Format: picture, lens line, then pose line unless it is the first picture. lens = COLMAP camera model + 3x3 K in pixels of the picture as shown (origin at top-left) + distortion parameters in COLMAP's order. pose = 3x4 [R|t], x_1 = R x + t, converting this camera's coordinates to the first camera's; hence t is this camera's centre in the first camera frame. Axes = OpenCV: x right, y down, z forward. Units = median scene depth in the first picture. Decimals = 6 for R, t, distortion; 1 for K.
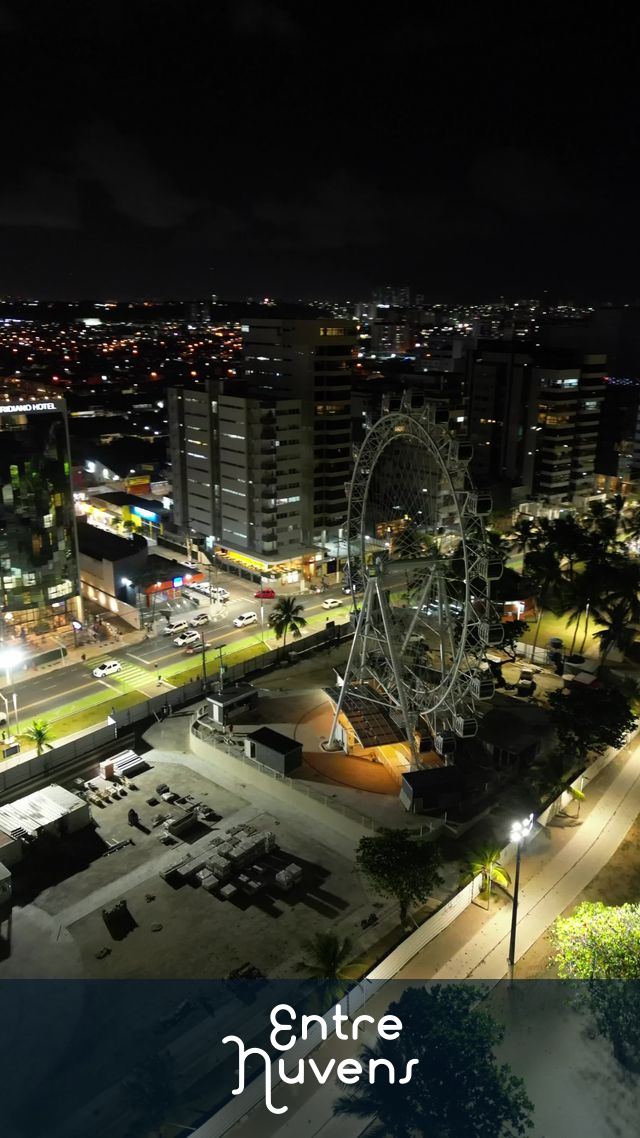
lens RADIAL K [[825.9, 0, 320.0], [0, 825.9, 569.0], [0, 0, 1]] dist [0.064048, -0.083183]
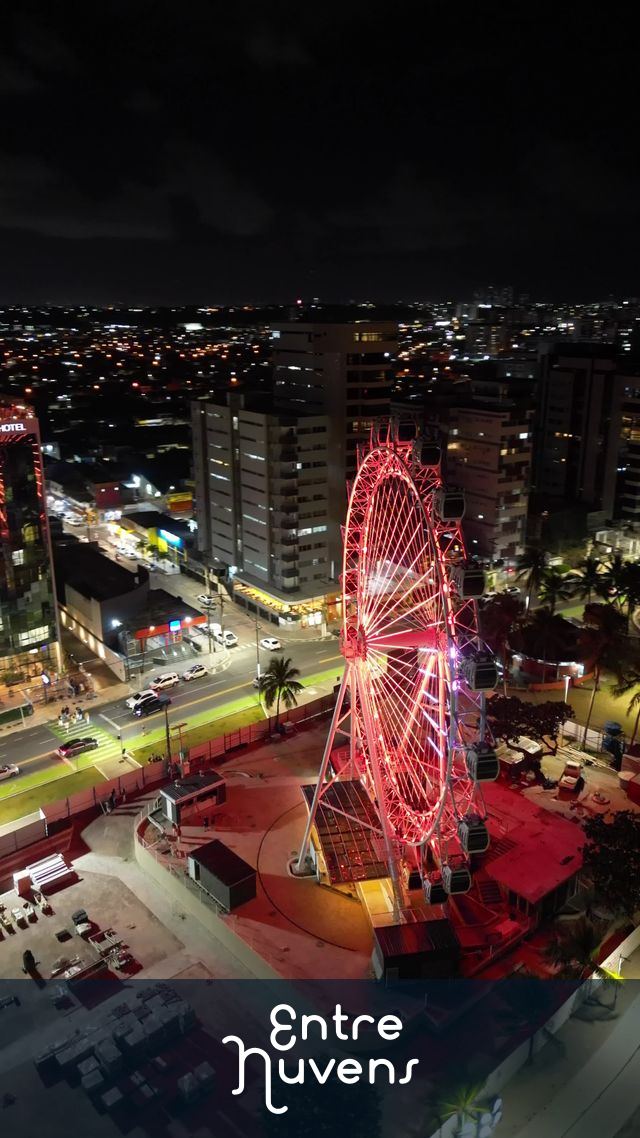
lens RADIAL K [[825.9, 0, 320.0], [0, 825.9, 569.0], [0, 0, 1]] dist [0.064048, -0.083183]
pose [[0.993083, 0.021905, -0.115350, 0.076907], [-0.022181, 0.999753, -0.001104, -0.045134], [0.115297, 0.003655, 0.993324, 0.144945]]
